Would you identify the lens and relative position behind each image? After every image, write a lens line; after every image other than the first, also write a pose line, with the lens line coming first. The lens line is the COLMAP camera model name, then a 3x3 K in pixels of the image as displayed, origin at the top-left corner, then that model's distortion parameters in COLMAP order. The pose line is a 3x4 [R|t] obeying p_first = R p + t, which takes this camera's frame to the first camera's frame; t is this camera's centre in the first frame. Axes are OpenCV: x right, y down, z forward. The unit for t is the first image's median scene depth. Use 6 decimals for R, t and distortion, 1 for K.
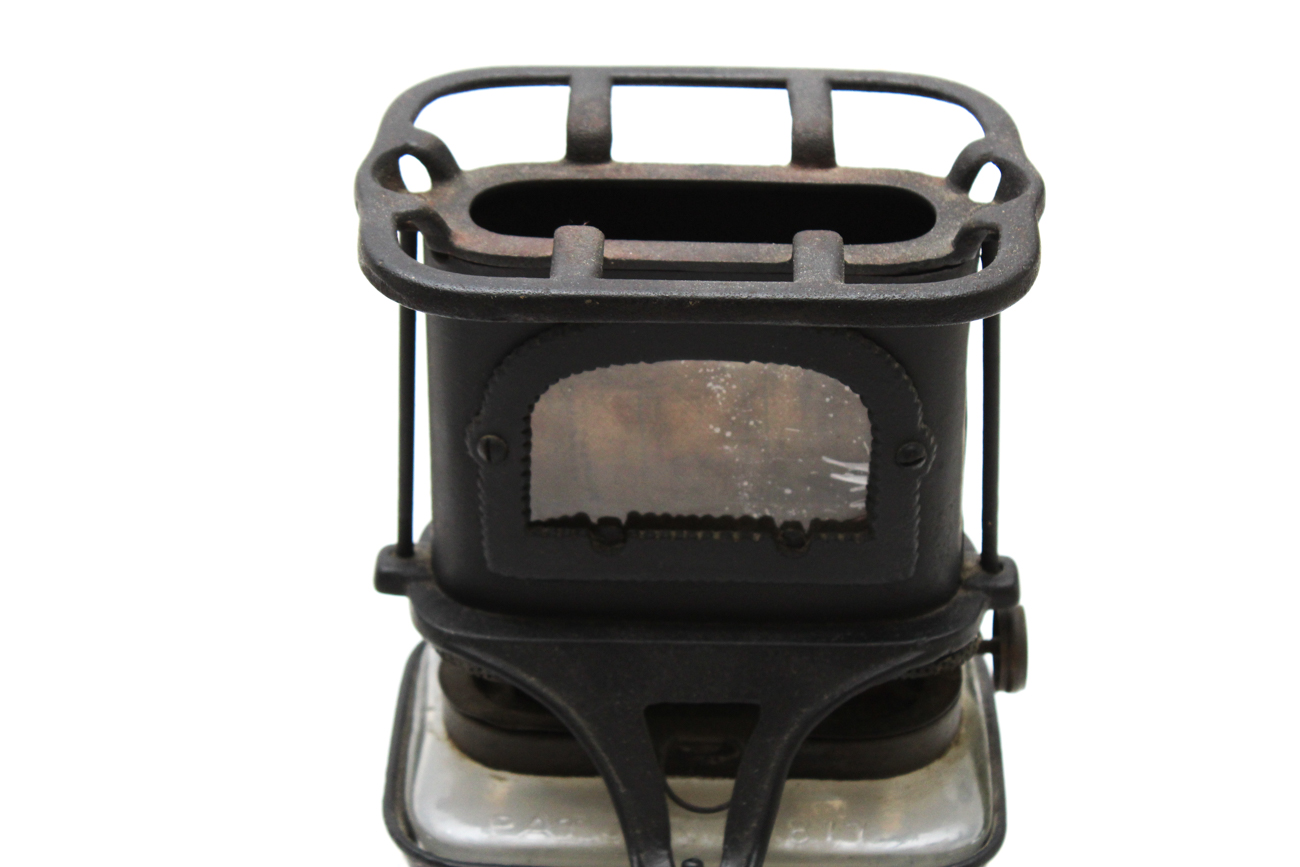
lens RADIAL K [[3309.7, 0, 650.0], [0, 3309.7, 433.5], [0, 0, 1]] dist [0.044370, -0.114829]
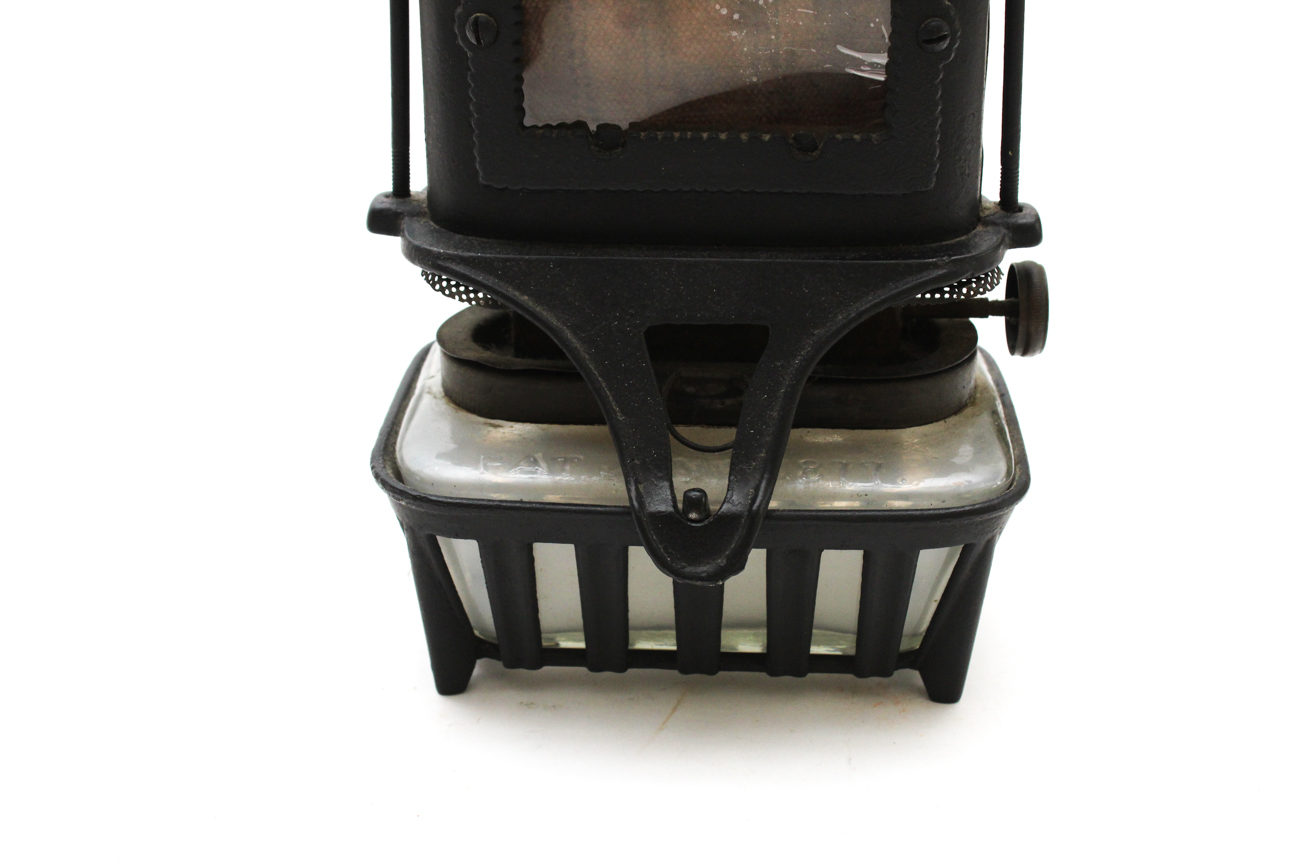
lens RADIAL K [[1913.6, 0, 650.0], [0, 1913.6, 433.5], [0, 0, 1]] dist [-0.018269, -0.012590]
pose [[0.999728, 0.006483, -0.022386, 0.012030], [-0.008834, 0.994269, -0.106541, 0.169418], [0.021567, 0.106710, 0.994056, 0.468188]]
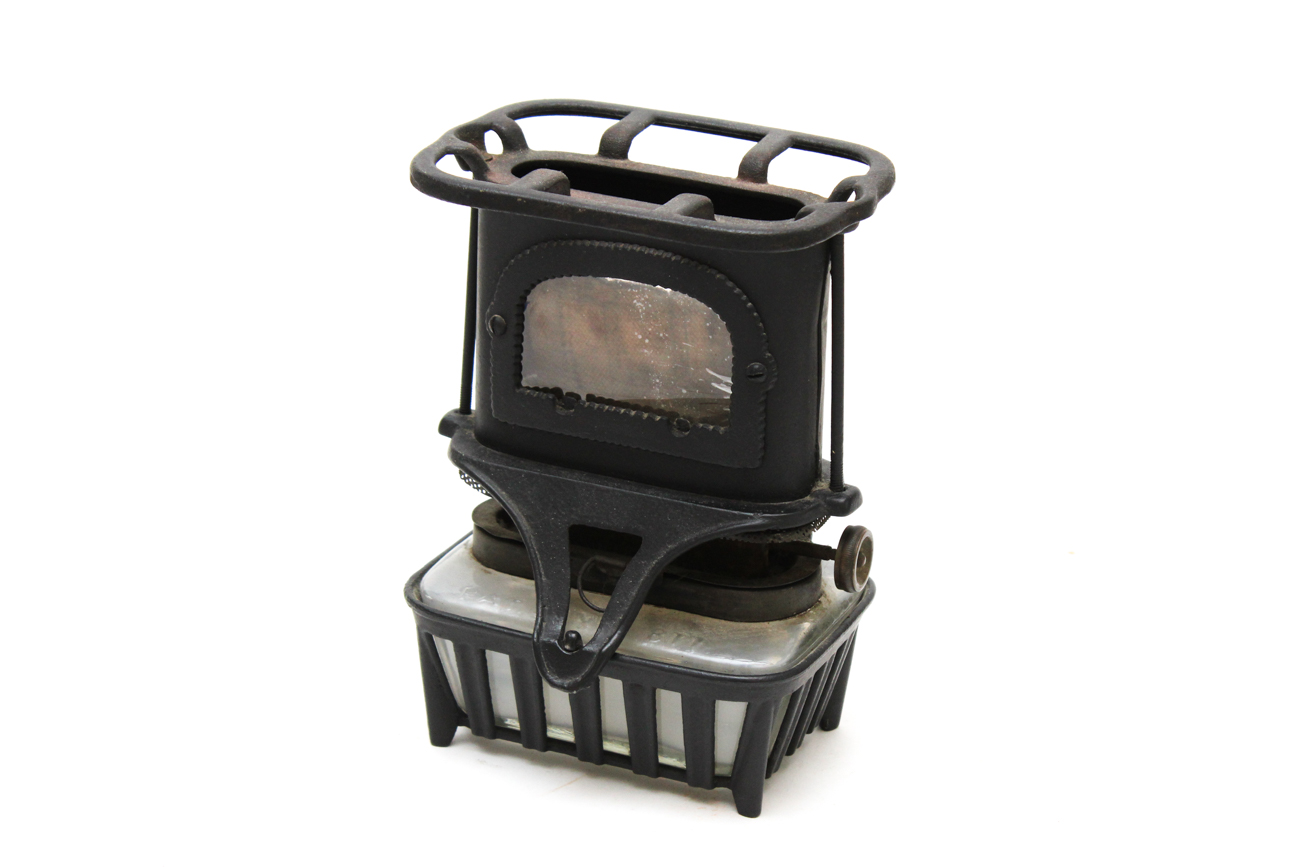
lens RADIAL K [[3309.7, 0, 650.0], [0, 3309.7, 433.5], [0, 0, 1]] dist [0.044370, -0.114829]
pose [[0.925682, 0.166368, -0.339758, 0.518340], [-0.223841, 0.964894, -0.137385, 0.235555], [0.304974, 0.203227, 0.930425, -0.349692]]
